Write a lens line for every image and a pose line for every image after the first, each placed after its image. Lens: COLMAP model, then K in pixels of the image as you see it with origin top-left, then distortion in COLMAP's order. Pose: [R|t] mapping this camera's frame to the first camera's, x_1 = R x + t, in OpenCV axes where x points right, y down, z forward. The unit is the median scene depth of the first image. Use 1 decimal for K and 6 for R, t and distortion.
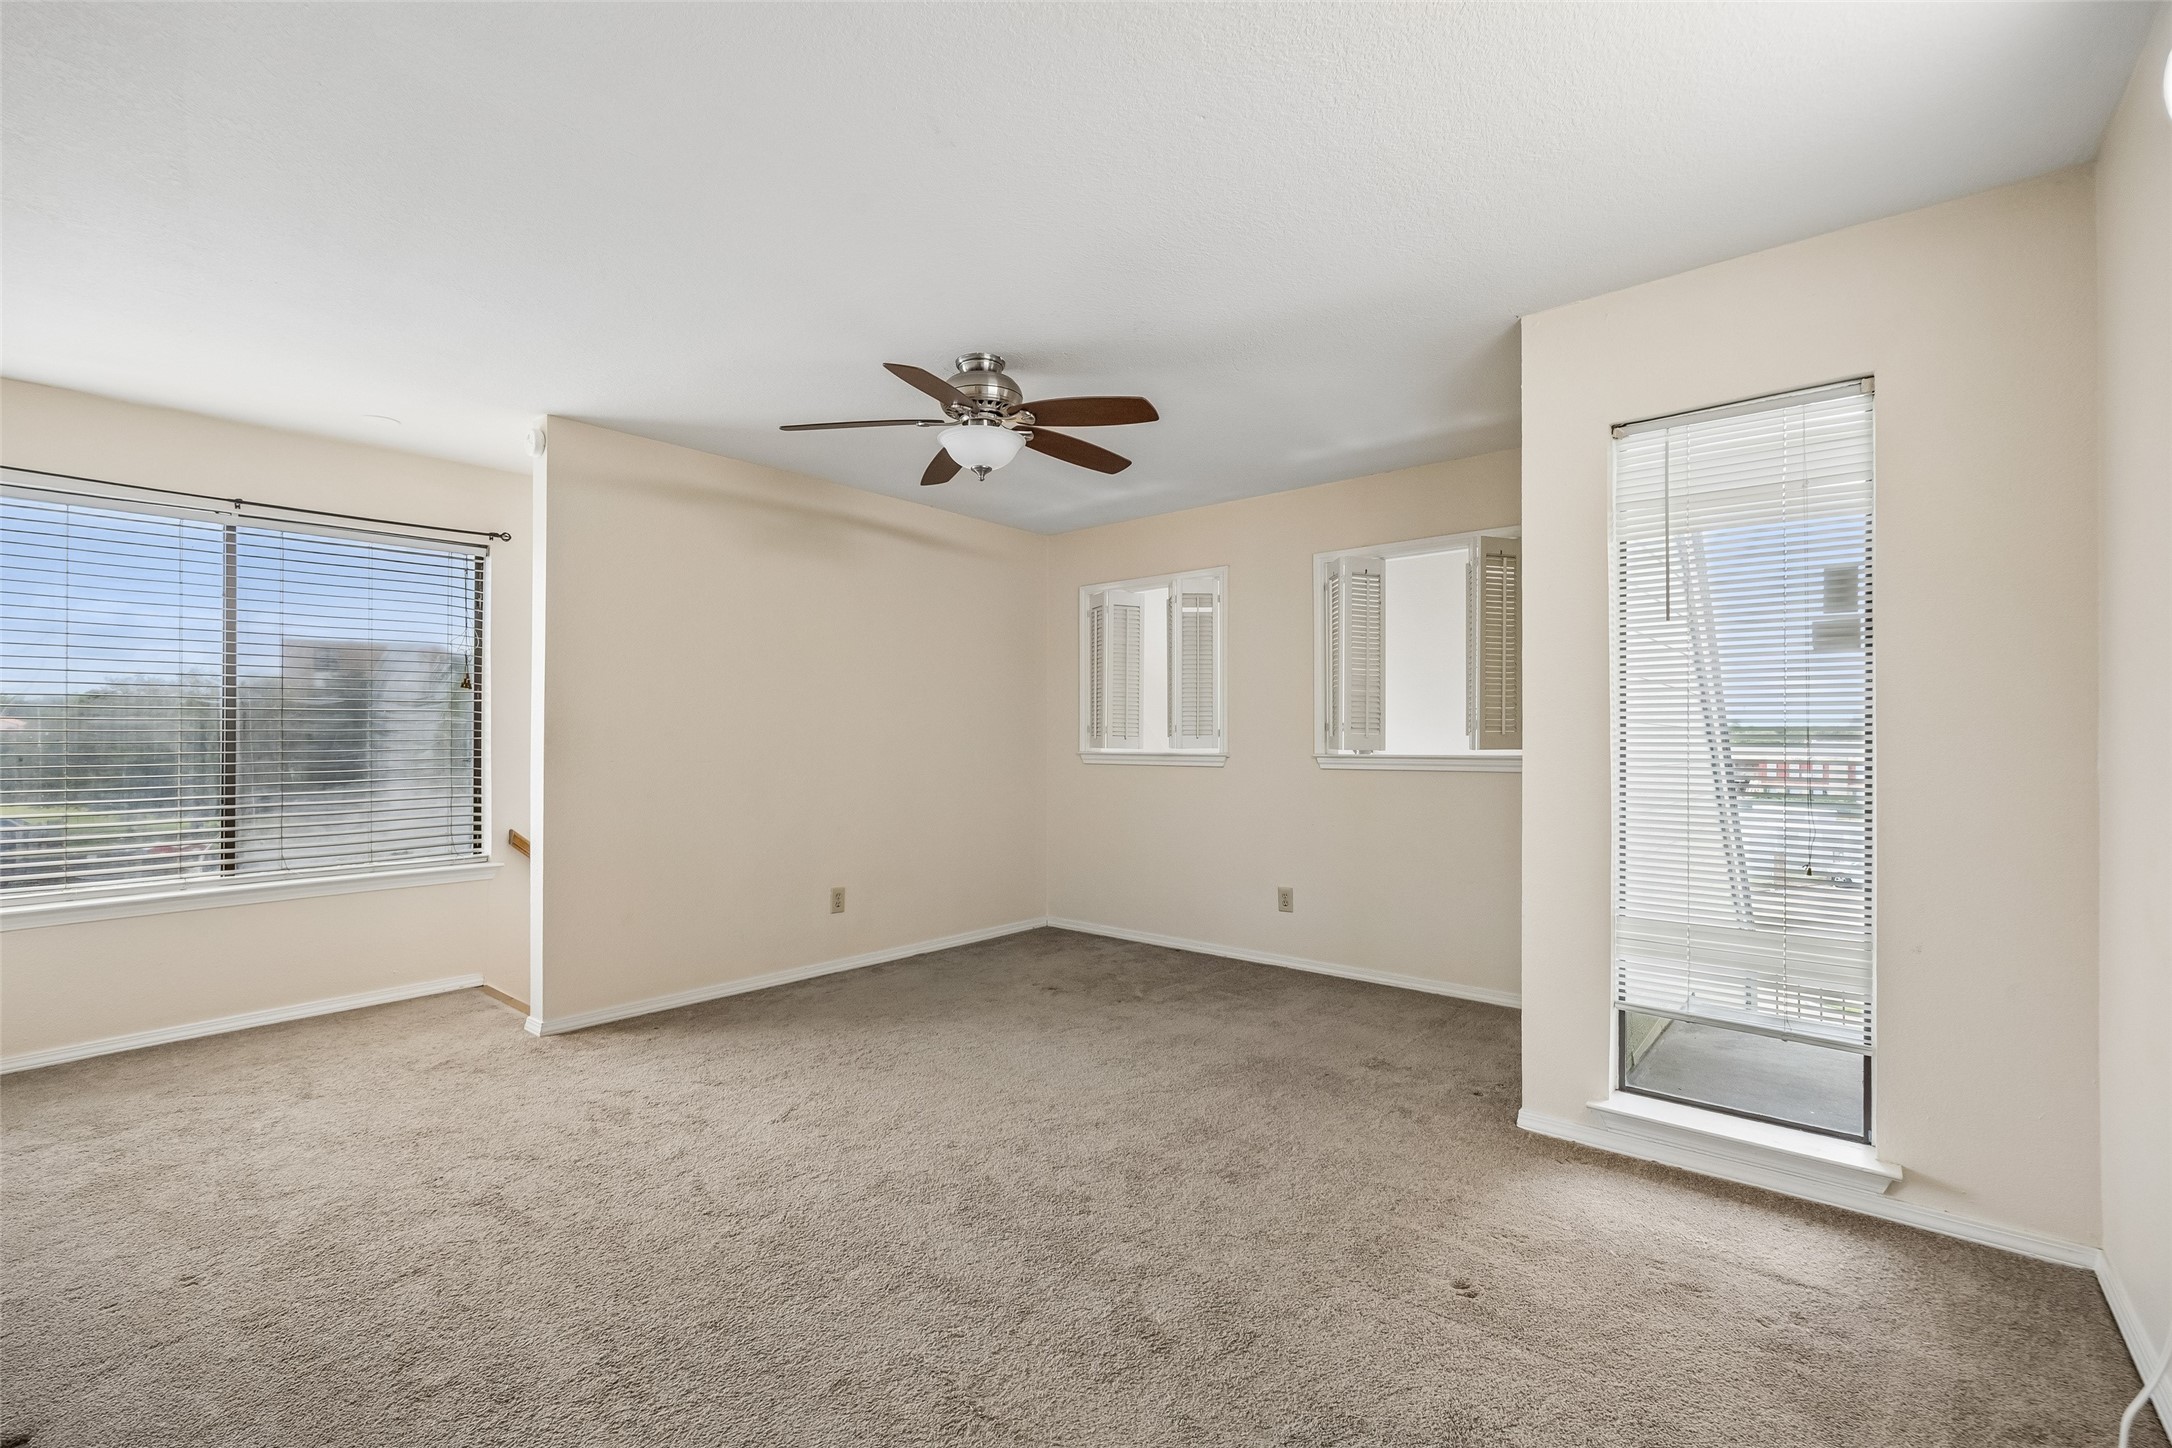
lens RADIAL K [[963.9, 0, 1073.2], [0, 963.9, 743.0], [0, 0, 1]] dist [-0.003657, 0.000369]
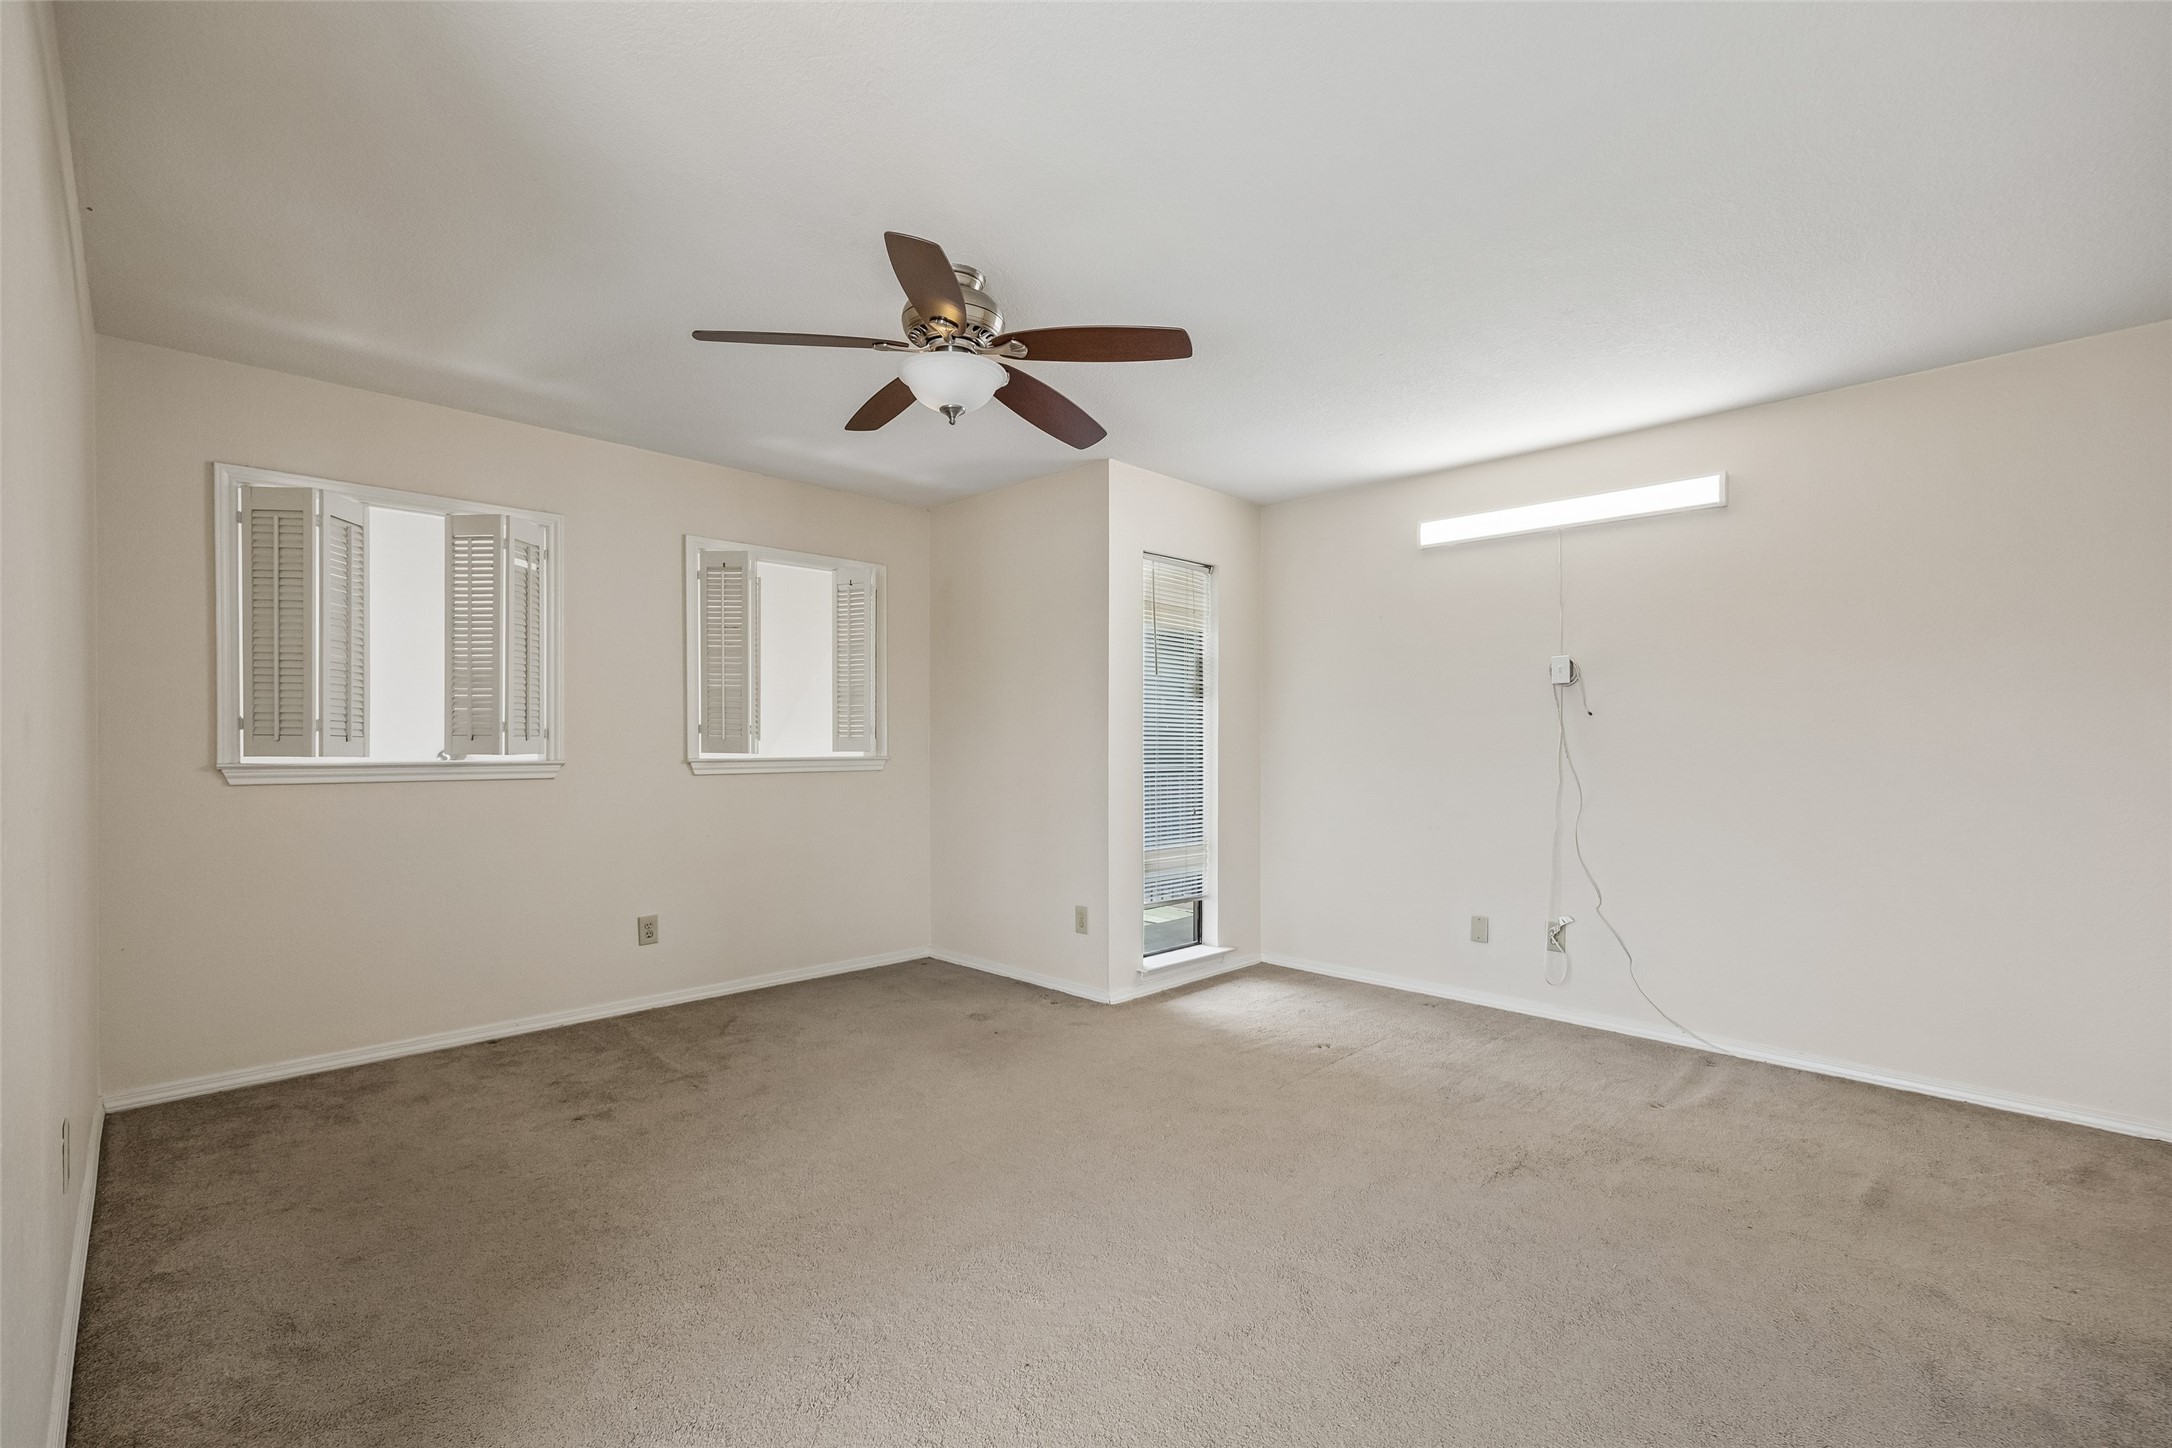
lens RADIAL K [[946.2, 0, 1090.2], [0, 946.2, 754.1], [0, 0, 1]] dist [-0.001045, 0.001237]
pose [[0.070170, -0.010778, 0.997477, -0.625362], [0.003025, 0.999939, 0.010592, -0.000584], [-0.997530, 0.002274, 0.070199, 0.590562]]
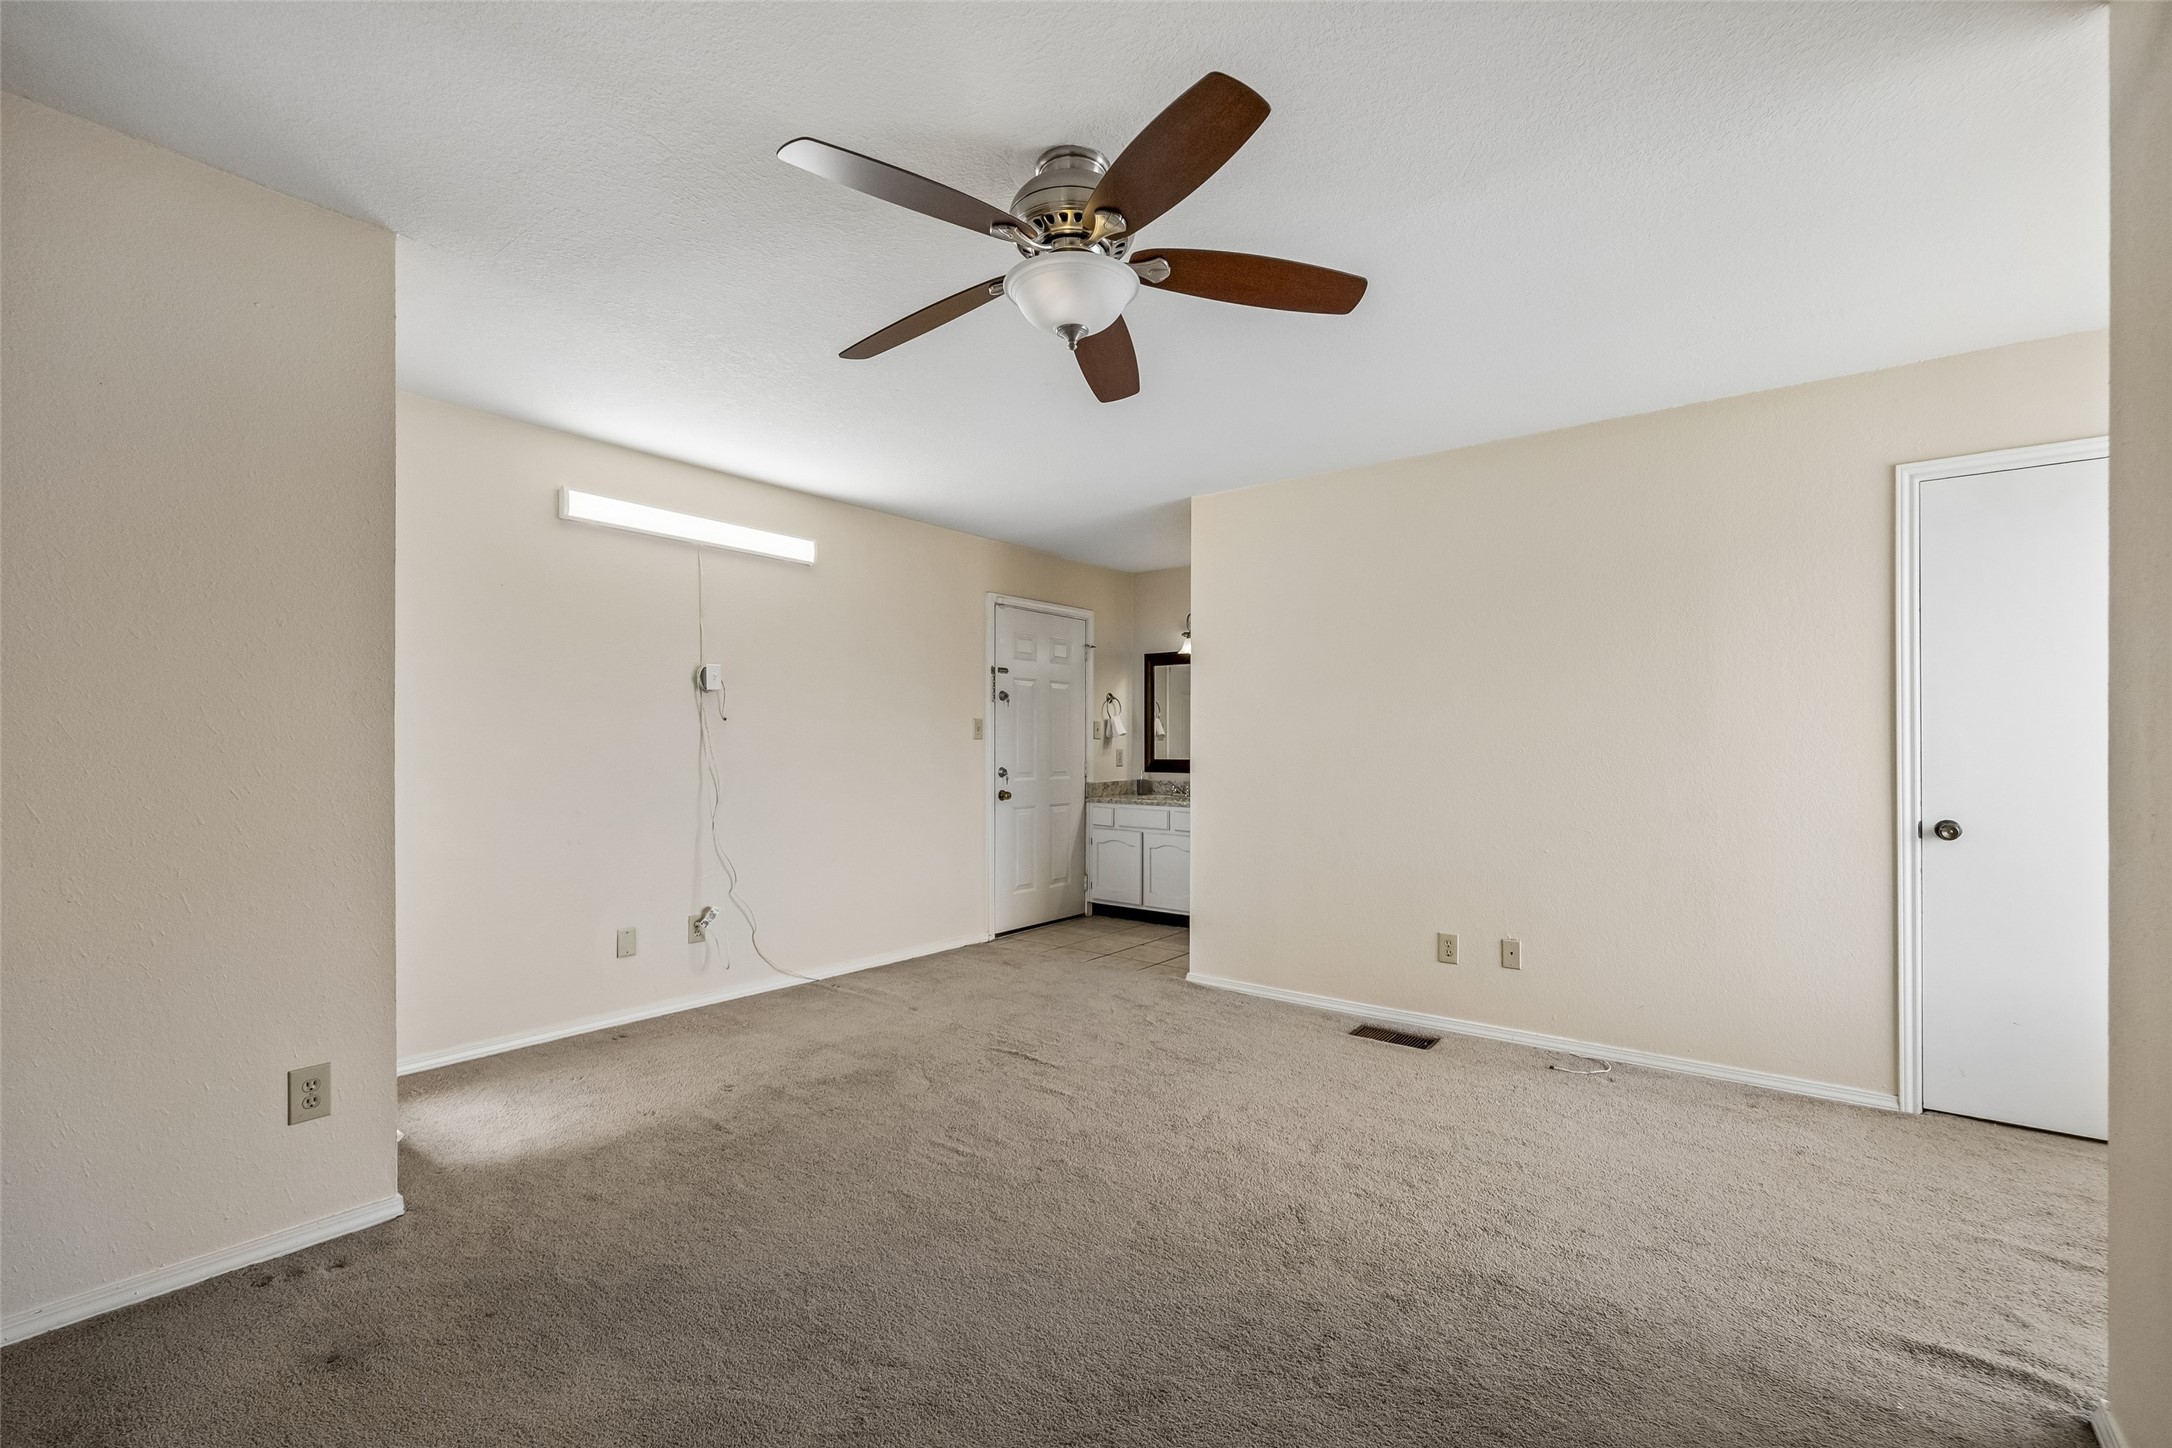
lens RADIAL K [[971.7, 0, 1055.0], [0, 971.7, 733.0], [0, 0, 1]] dist [-0.003687, -0.004602]
pose [[-0.998662, -0.001207, -0.051707, -0.042883], [-0.000649, 0.999941, -0.010805, -0.001919], [0.051717, -0.010757, -0.998604, 1.167808]]
